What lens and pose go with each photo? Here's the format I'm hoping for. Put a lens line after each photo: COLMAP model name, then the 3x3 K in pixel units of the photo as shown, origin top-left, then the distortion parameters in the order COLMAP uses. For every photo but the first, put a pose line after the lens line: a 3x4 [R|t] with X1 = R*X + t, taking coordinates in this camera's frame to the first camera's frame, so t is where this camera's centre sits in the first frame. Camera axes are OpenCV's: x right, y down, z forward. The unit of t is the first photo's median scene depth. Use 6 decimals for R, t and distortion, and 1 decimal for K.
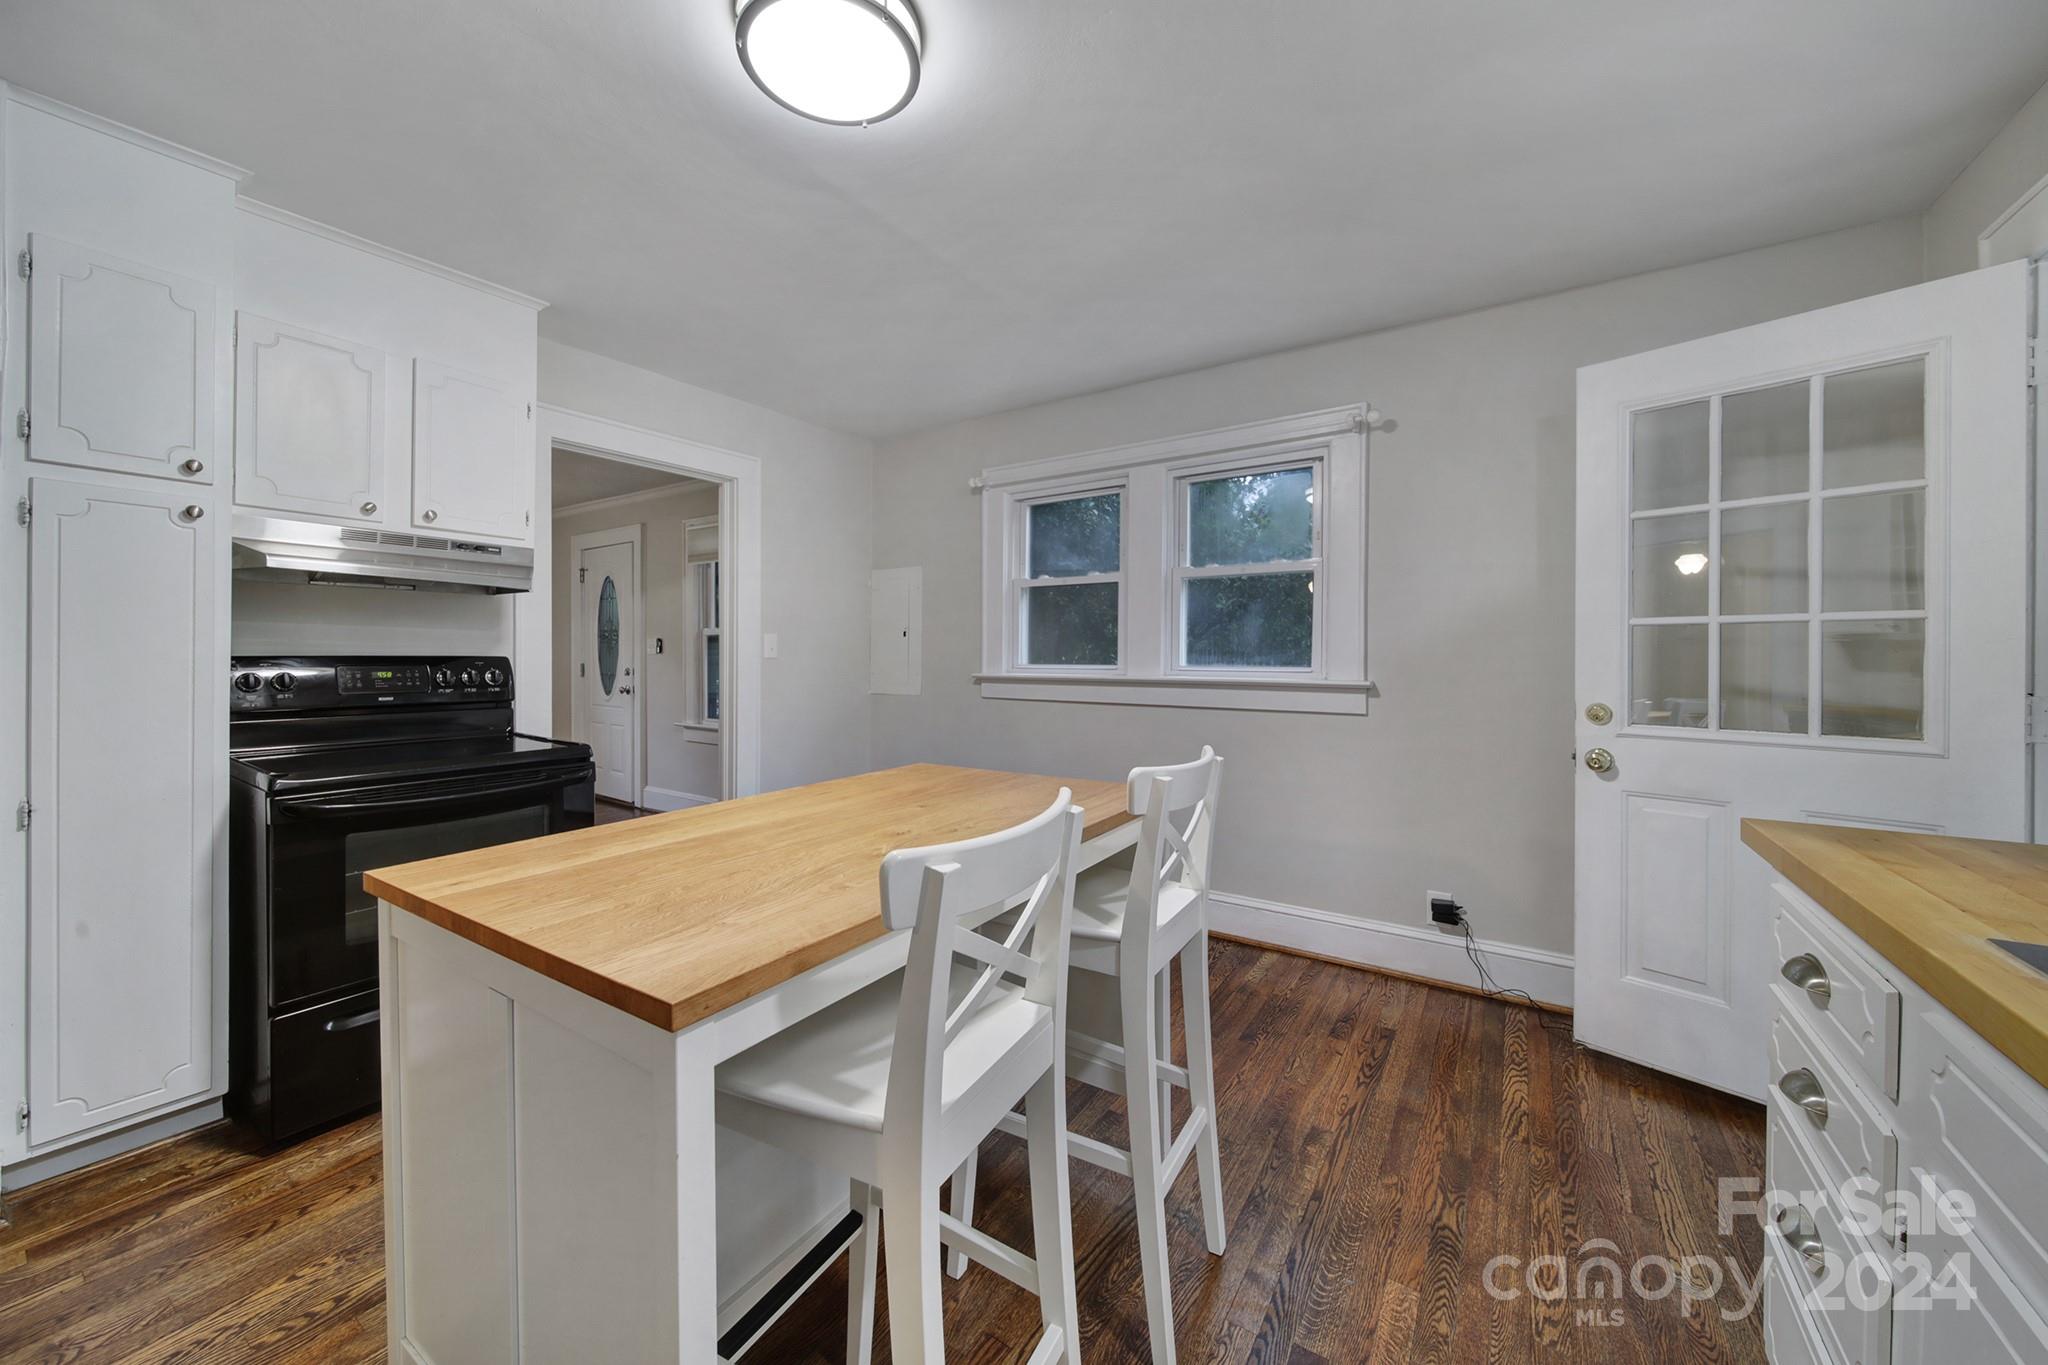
lens RADIAL K [[745.8, 0, 1000.7], [0, 745.8, 648.6], [0, 0, 1]] dist [0.000494, 0.000081]
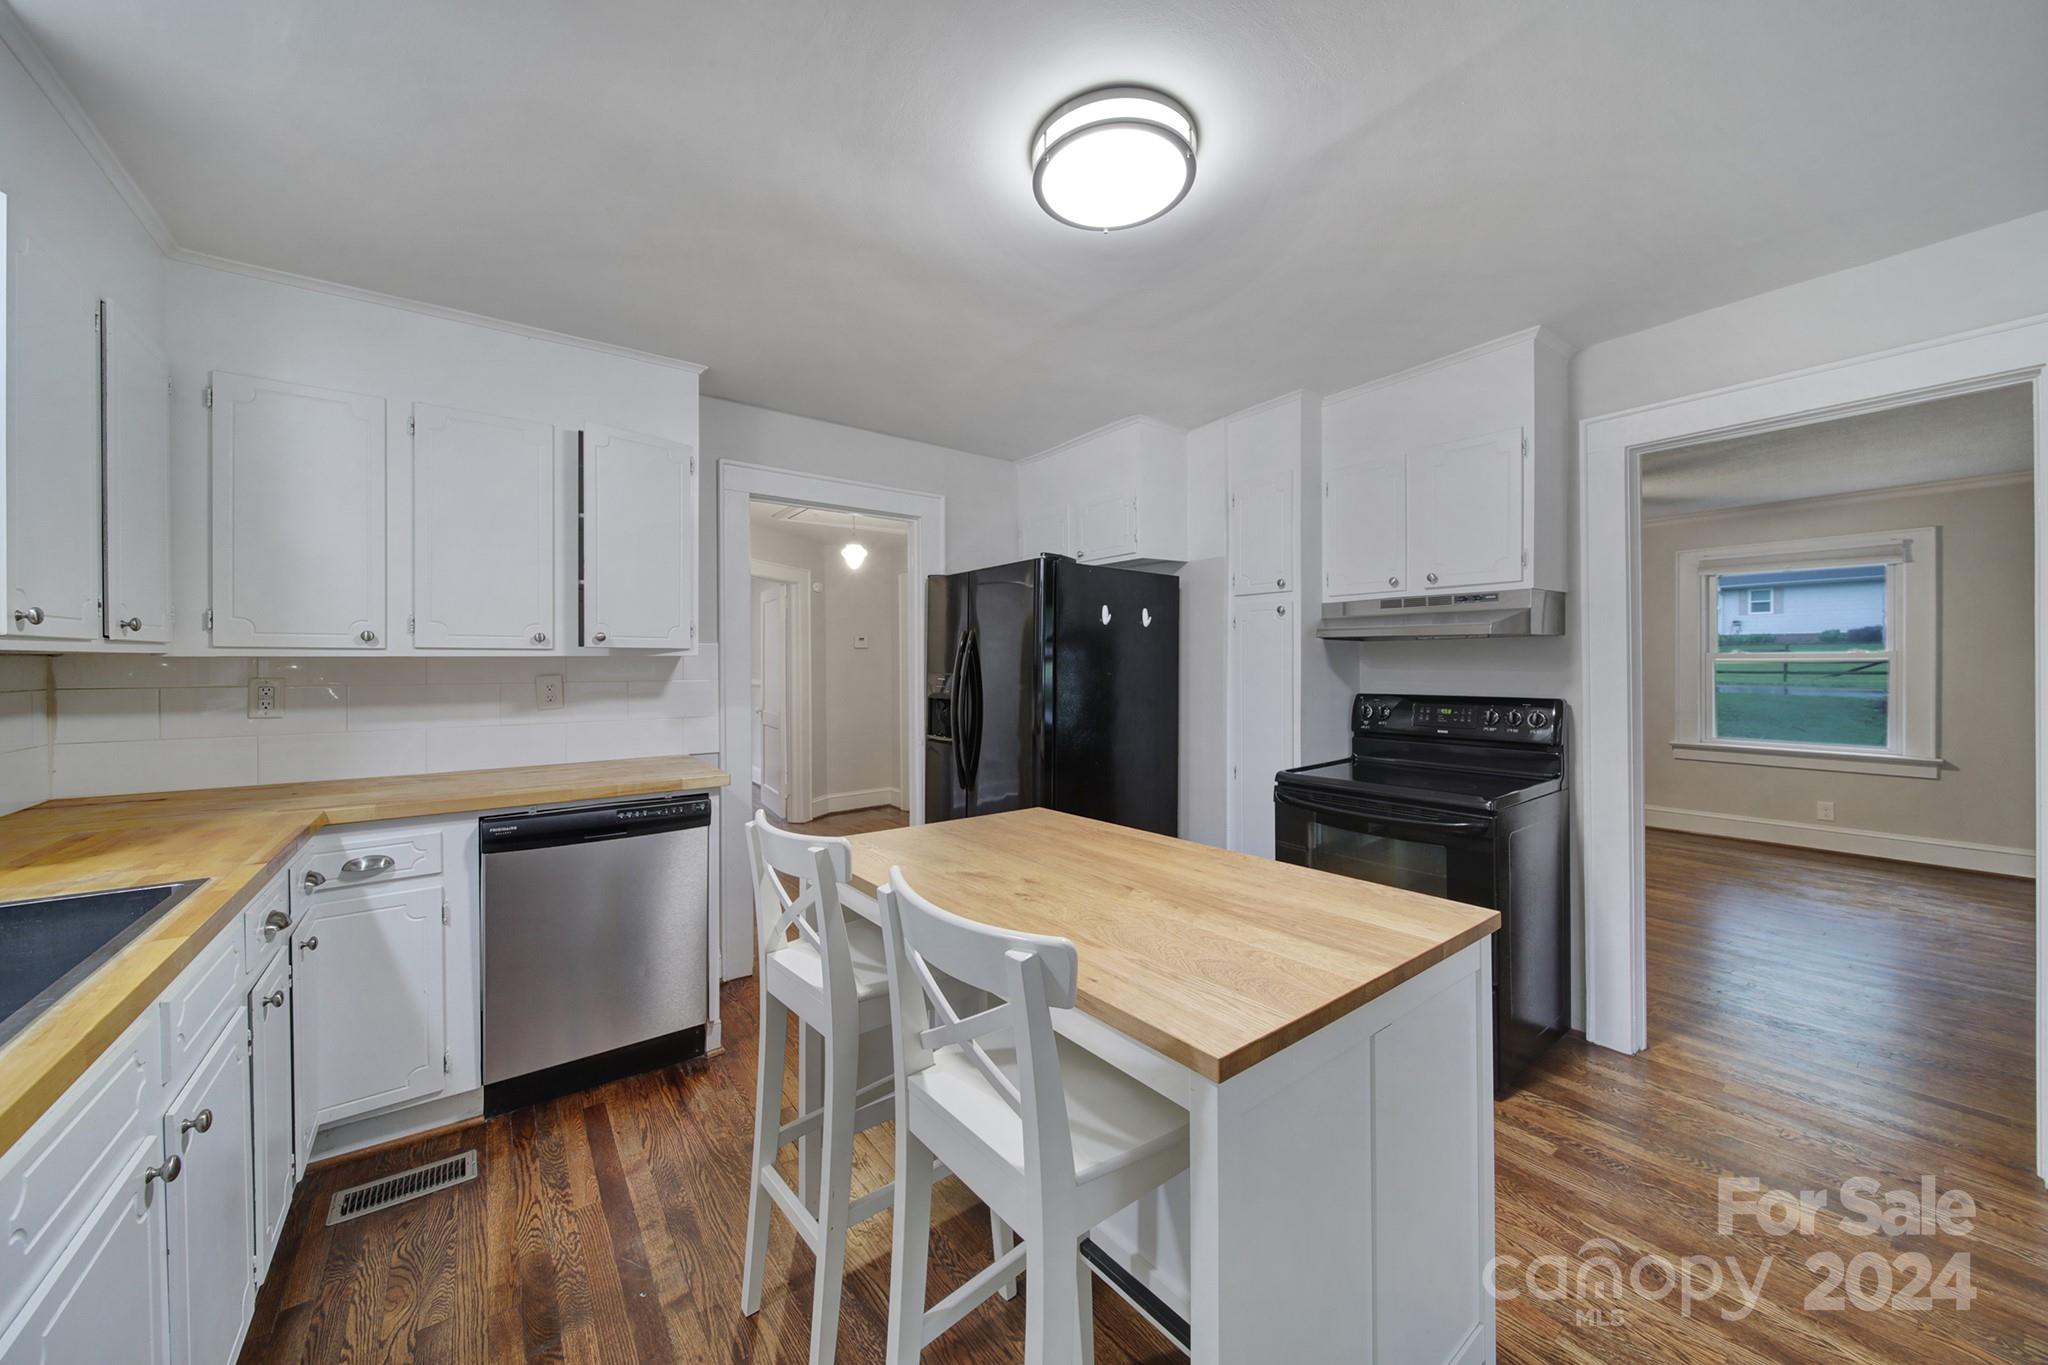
lens RADIAL K [[726.2, 0, 1019.1], [0, 726.2, 671.7], [0, 0, 1]] dist [-0.009605, -0.000027]
pose [[-0.318451, 0.000929, -0.947939, 0.506730], [0.008422, 0.999963, -0.001849, -0.033820], [0.947902, -0.008573, -0.318447, 0.731354]]
